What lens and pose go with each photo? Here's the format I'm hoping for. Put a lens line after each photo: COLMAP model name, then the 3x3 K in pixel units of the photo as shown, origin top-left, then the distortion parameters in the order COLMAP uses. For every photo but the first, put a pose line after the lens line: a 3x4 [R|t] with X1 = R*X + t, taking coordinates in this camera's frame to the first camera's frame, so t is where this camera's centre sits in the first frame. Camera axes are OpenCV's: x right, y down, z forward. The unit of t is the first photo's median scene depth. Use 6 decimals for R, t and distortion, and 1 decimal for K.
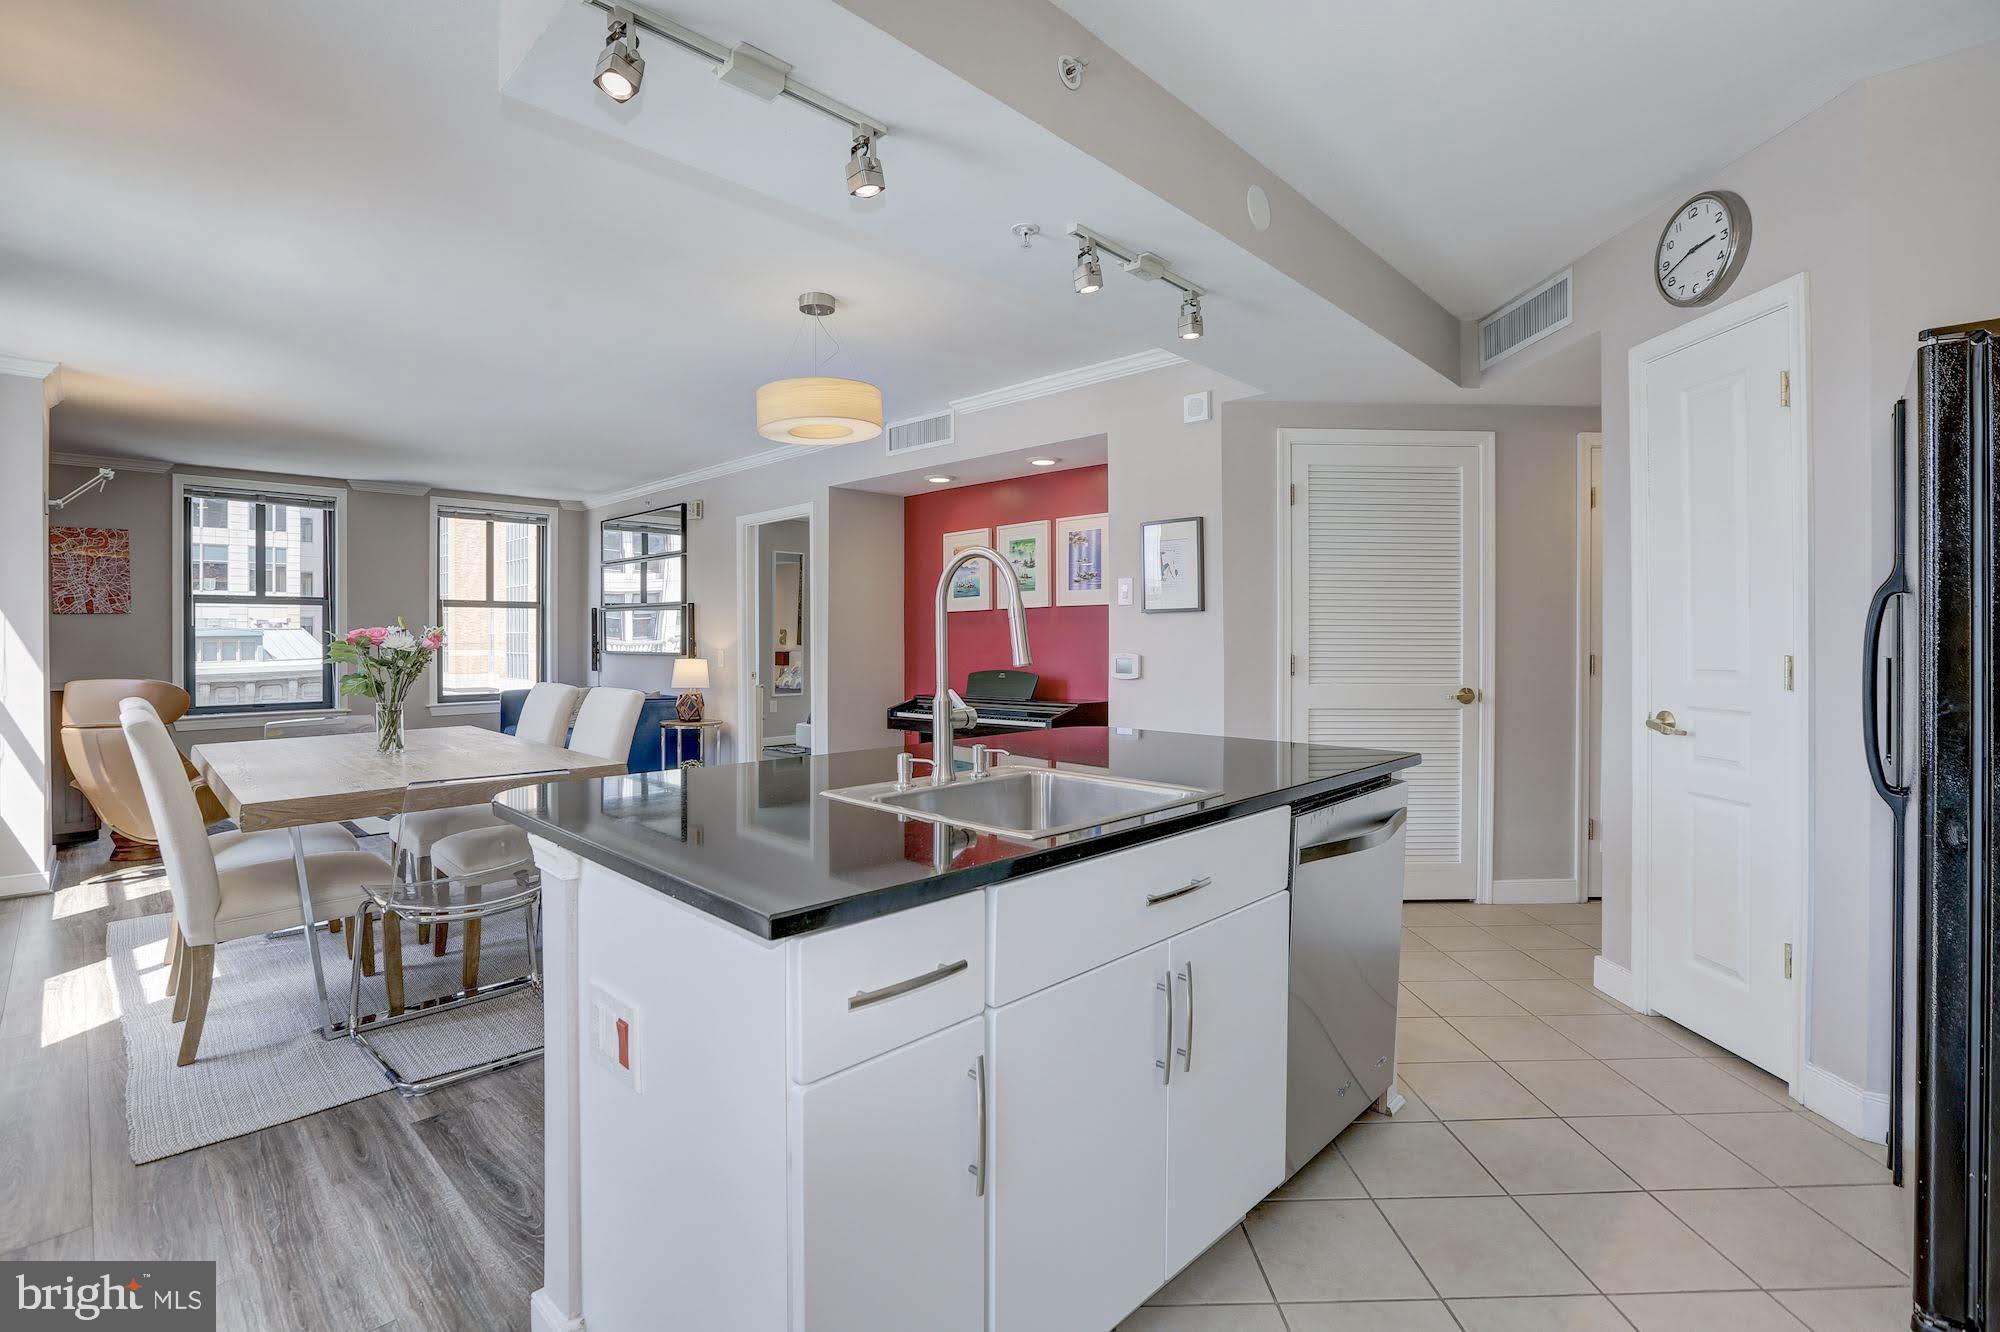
lens RADIAL K [[928.7, 0, 1004.8], [0, 928.7, 638.5], [0, 0, 1]] dist [-0.045673, 0.014196]
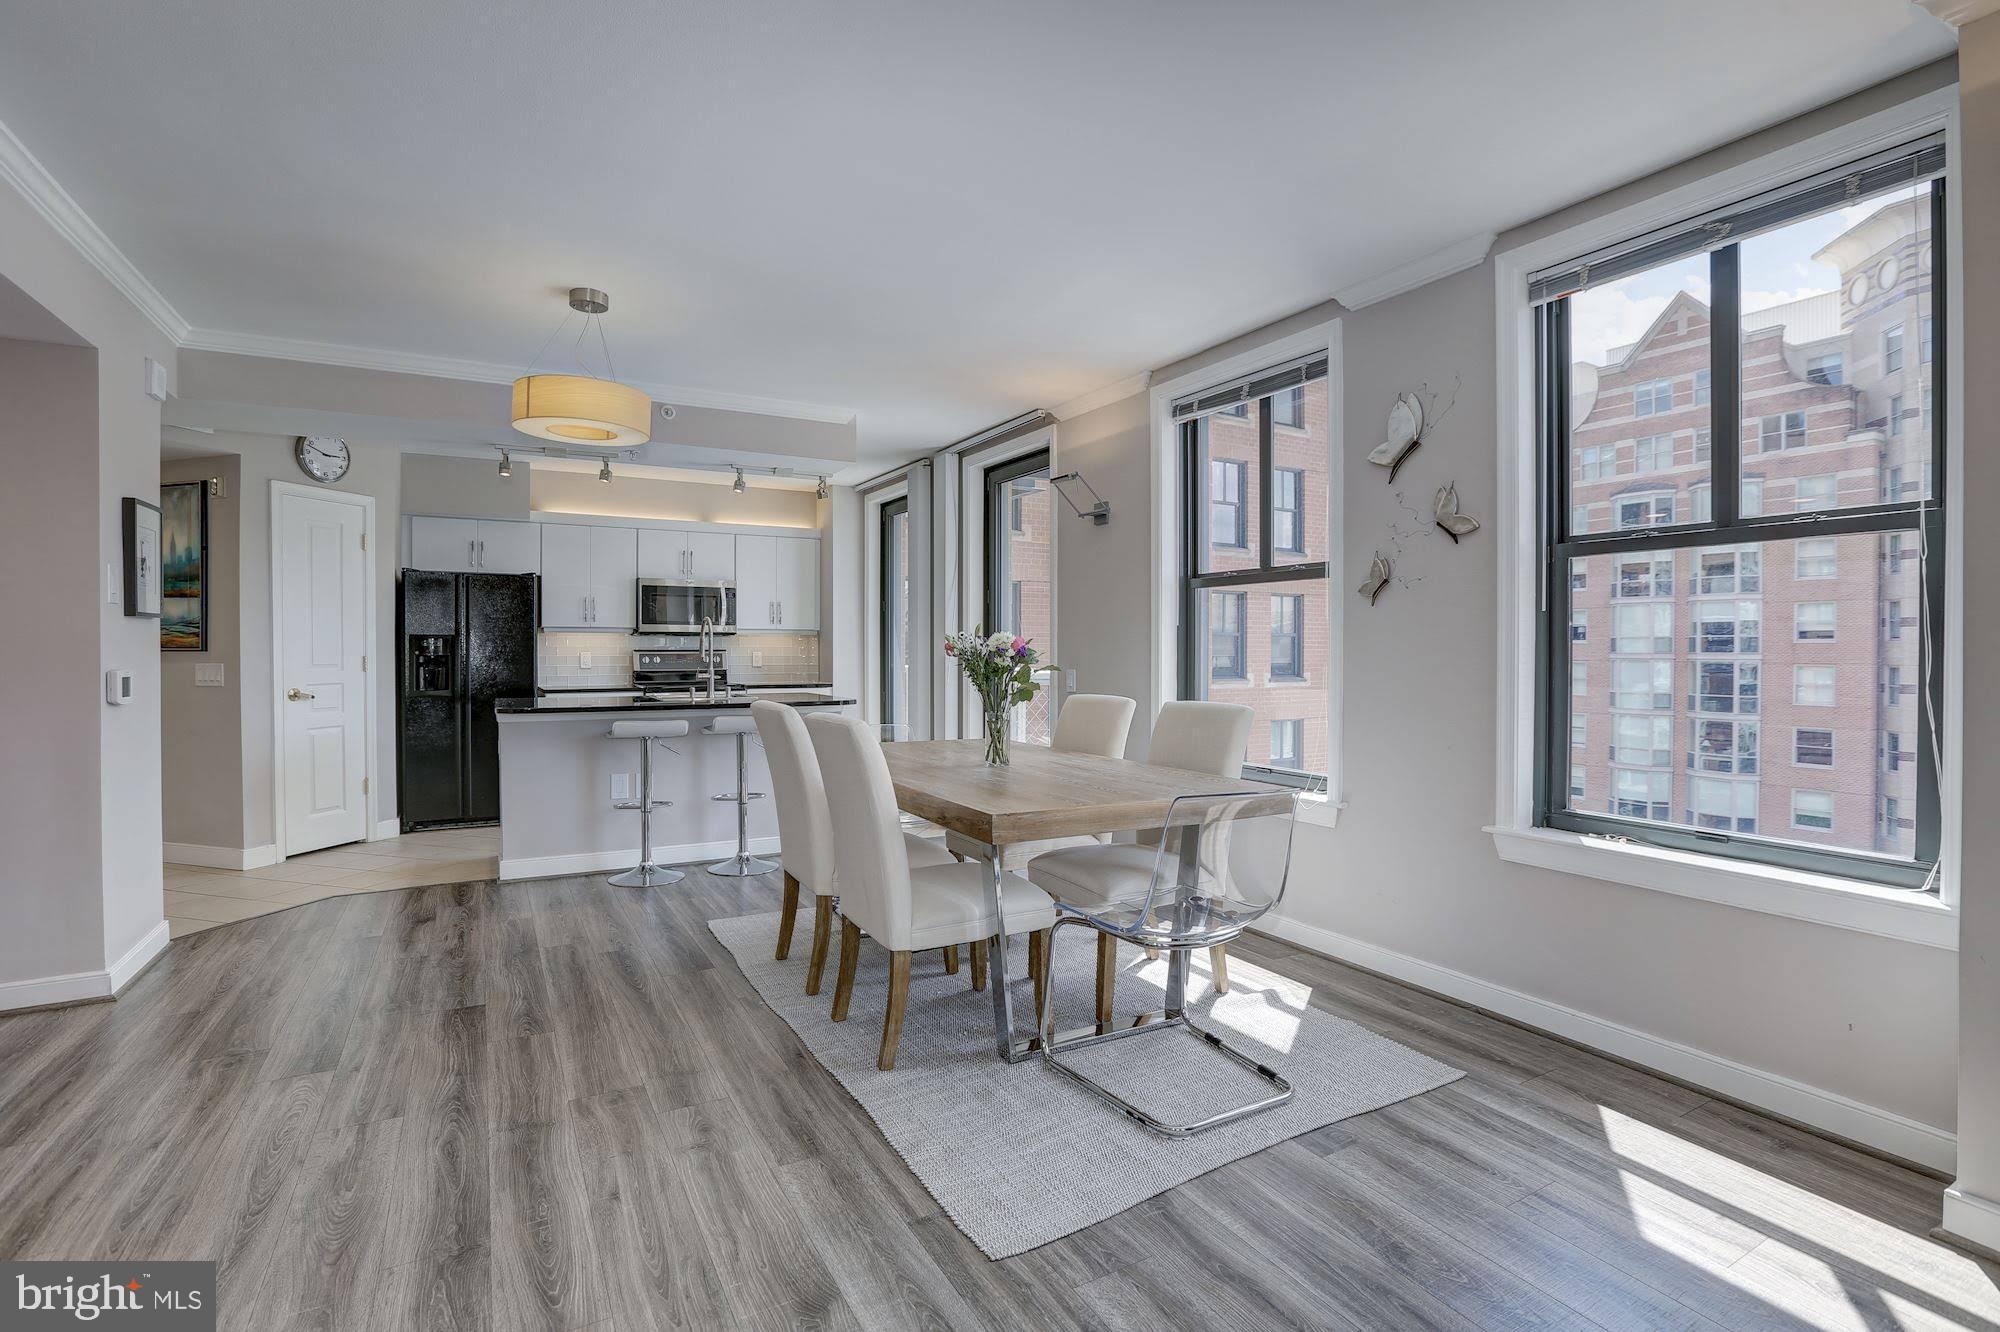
lens RADIAL K [[928.7, 0, 966.3], [0, 928.7, 657.8], [0, 0, 1]] dist [-0.045673, 0.014196]
pose [[-0.951908, -0.000134, 0.306385, -0.540803], [0.003535, 0.999929, 0.011421, 0.000644], [-0.306365, 0.011955, -0.951839, 1.111115]]
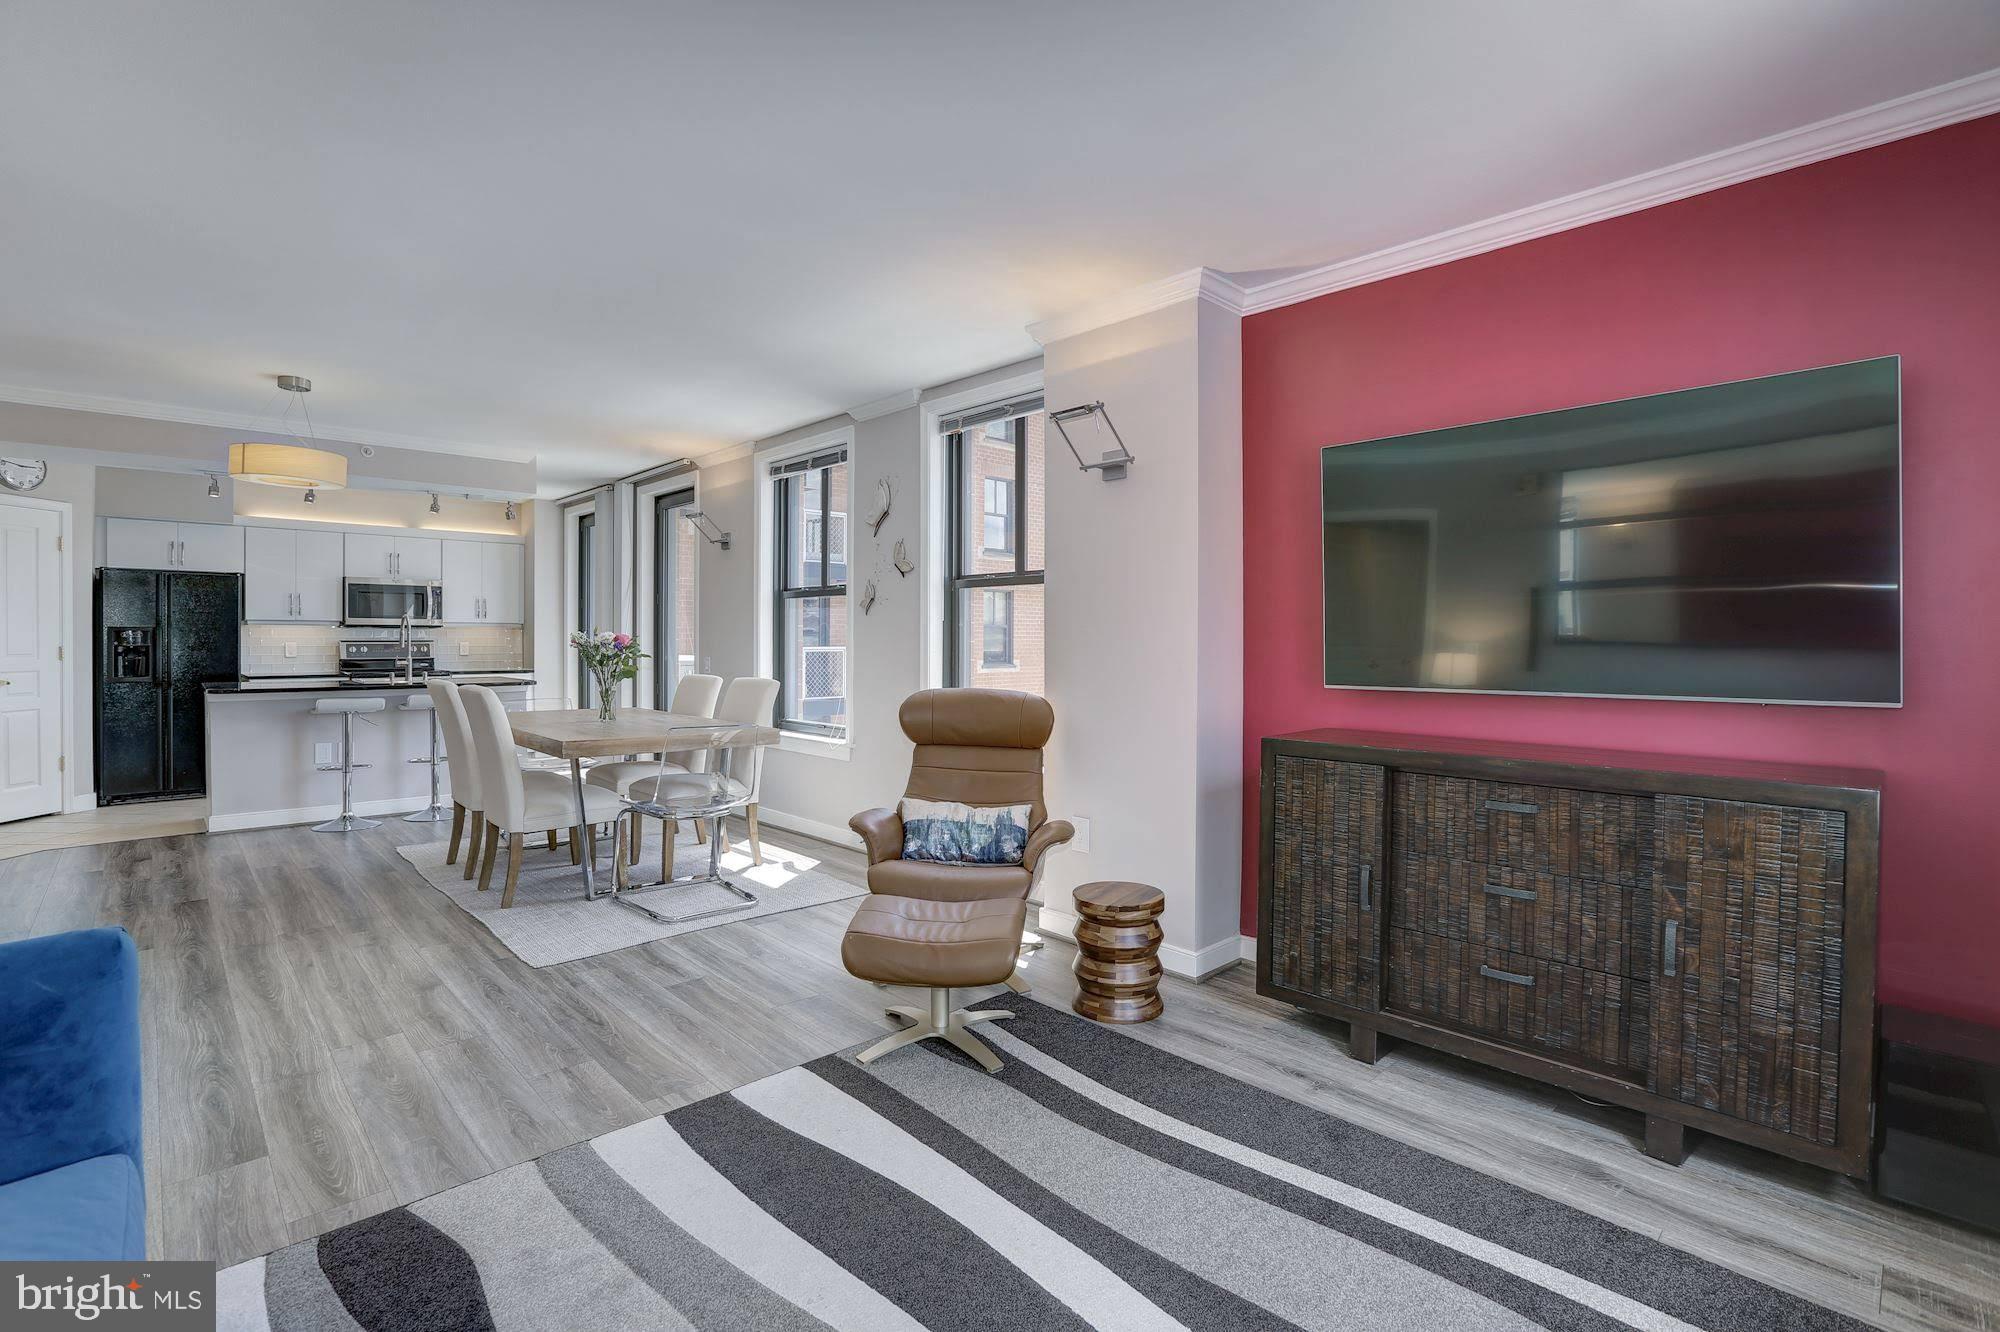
lens RADIAL K [[928.7, 0, 987.7], [0, 928.7, 647.4], [0, 0, 1]] dist [-0.045673, 0.014196]
pose [[-0.998814, -0.000999, 0.048680, -0.766993], [-0.000351, 0.999911, 0.013317, -0.005416], [-0.048689, 0.013284, -0.998726, 1.378269]]
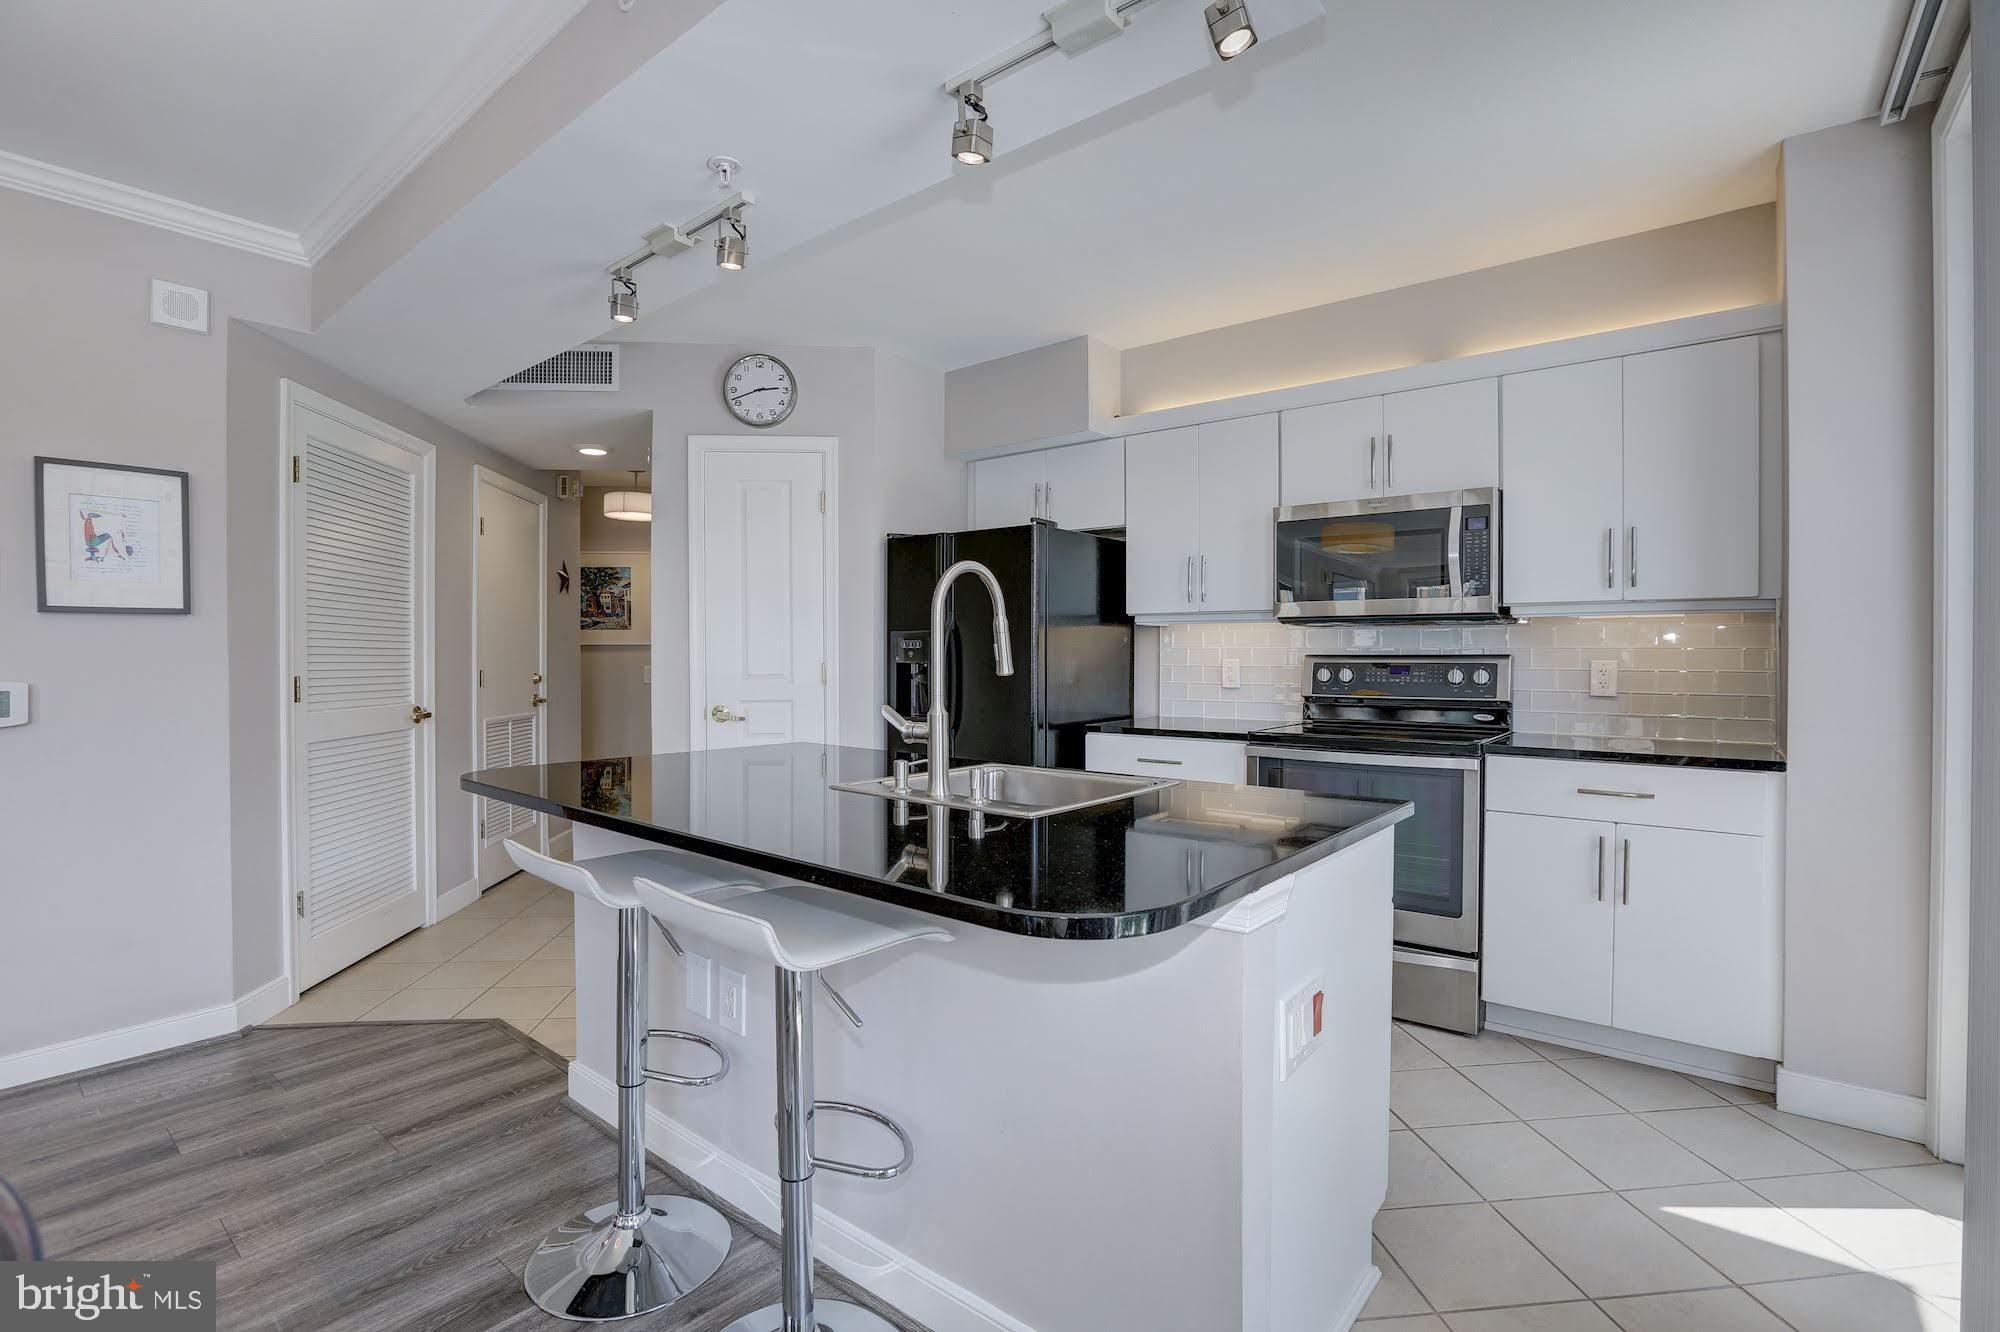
lens RADIAL K [[928.7, 0, 982.6], [0, 928.7, 663.8], [0, 0, 1]] dist [-0.045673, 0.014196]
pose [[-0.087813, -0.011559, 0.996070, -0.344524], [0.004887, 0.999916, 0.012034, 0.000509], [-0.996125, 0.005925, -0.087749, 0.343514]]
